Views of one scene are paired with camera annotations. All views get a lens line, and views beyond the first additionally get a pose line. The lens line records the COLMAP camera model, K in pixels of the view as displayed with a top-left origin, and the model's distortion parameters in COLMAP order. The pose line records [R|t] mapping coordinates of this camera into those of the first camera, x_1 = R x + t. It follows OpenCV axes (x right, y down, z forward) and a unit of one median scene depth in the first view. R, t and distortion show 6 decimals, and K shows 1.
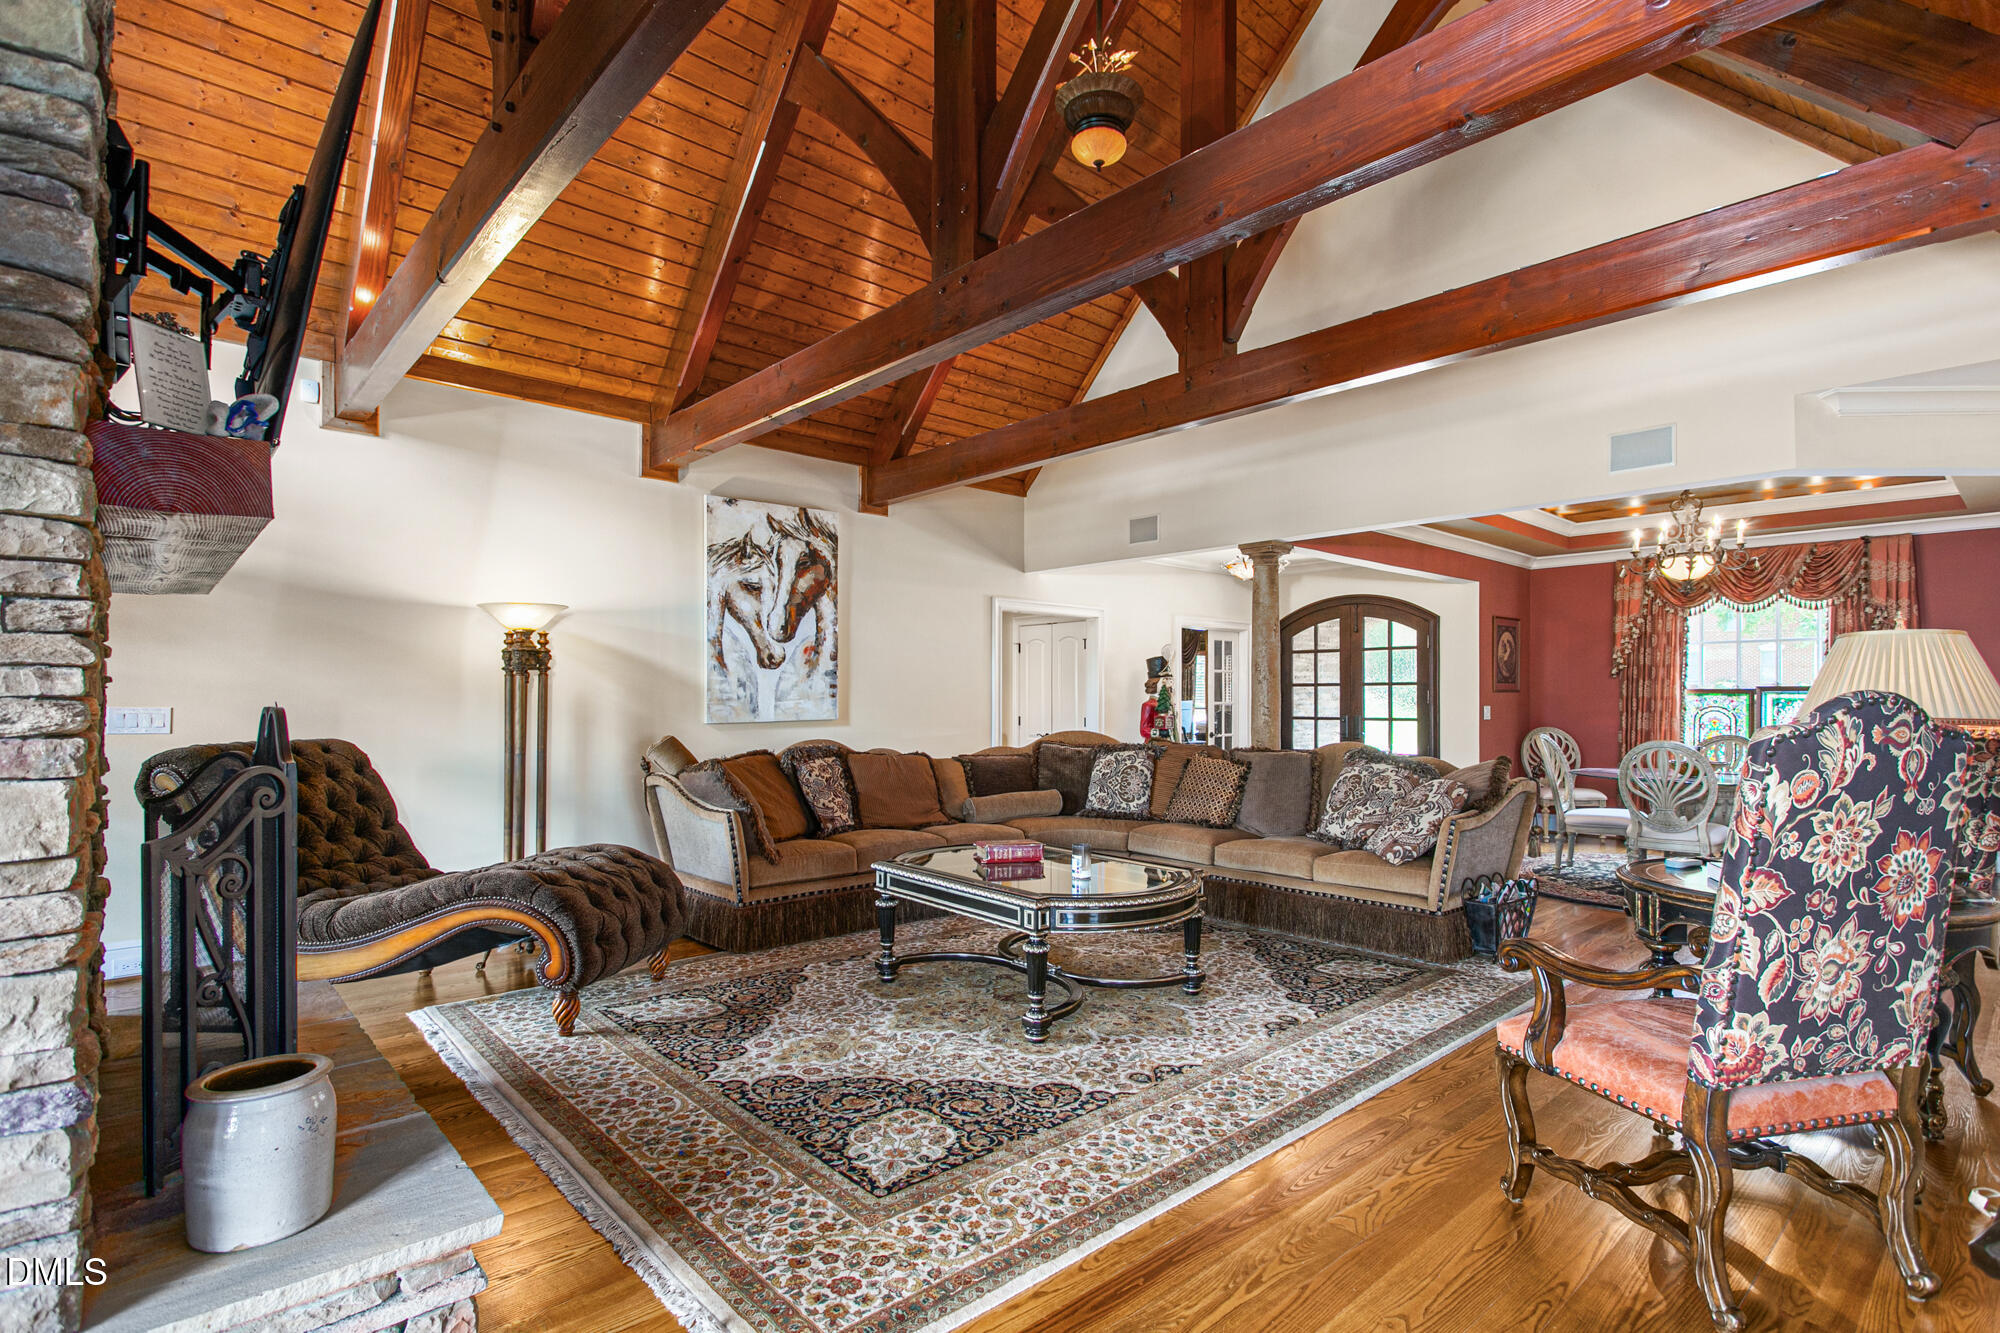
lens RADIAL K [[971.4, 0, 1018.0], [0, 971.4, 698.3], [0, 0, 1]] dist [0.001195, -0.000348]
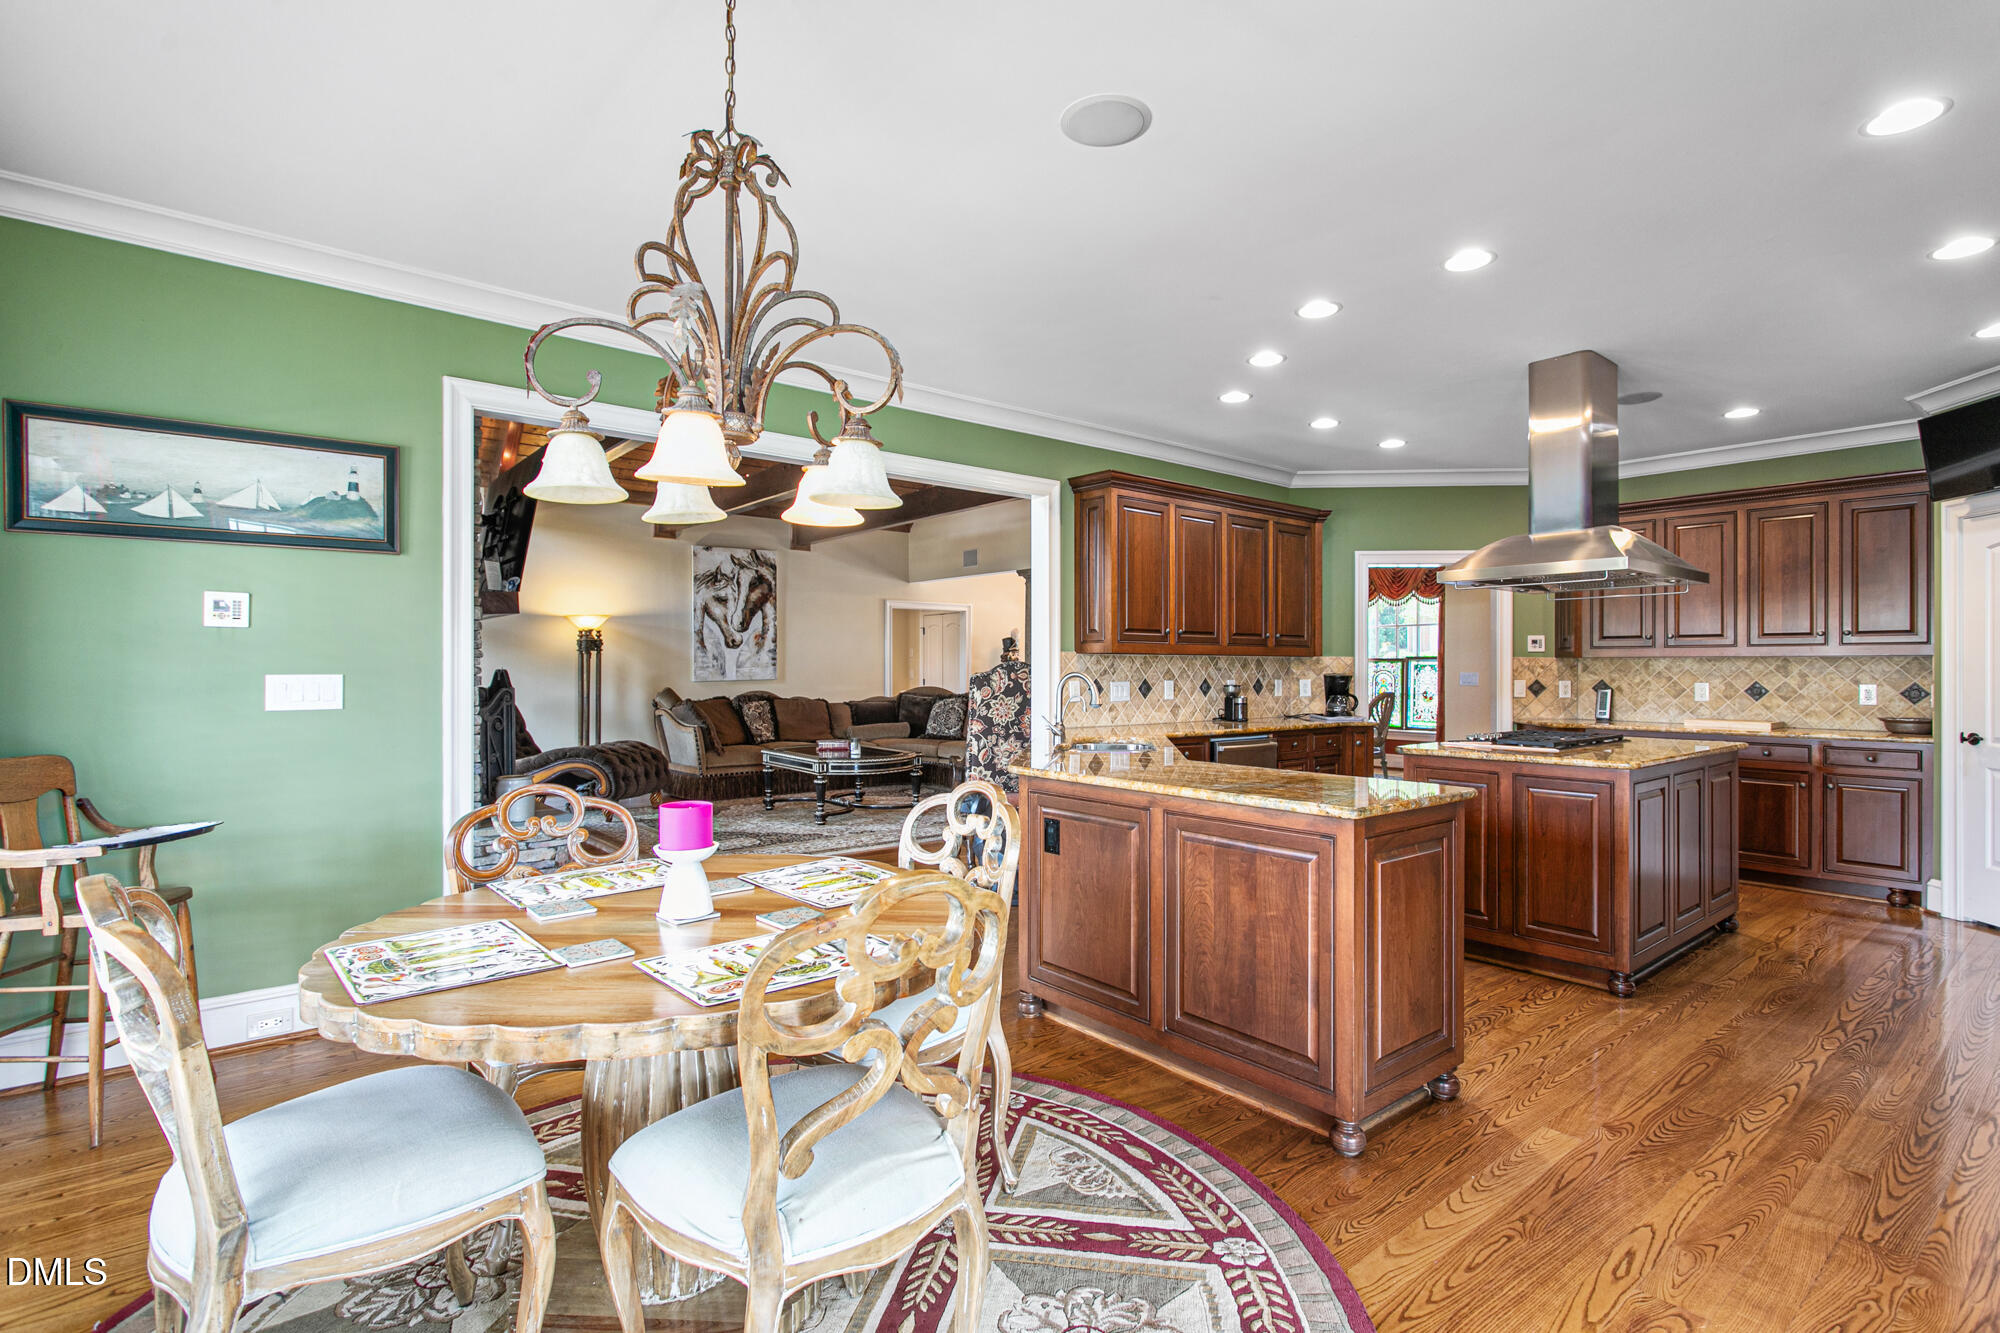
lens RADIAL K [[971.4, 0, 1005.8], [0, 971.4, 671.0], [0, 0, 1]] dist [0.001195, -0.000348]
pose [[0.998062, -0.002708, -0.062176, 0.316997], [0.002956, 0.999988, 0.003891, 0.002909], [0.062165, -0.004067, 0.998058, -0.632096]]
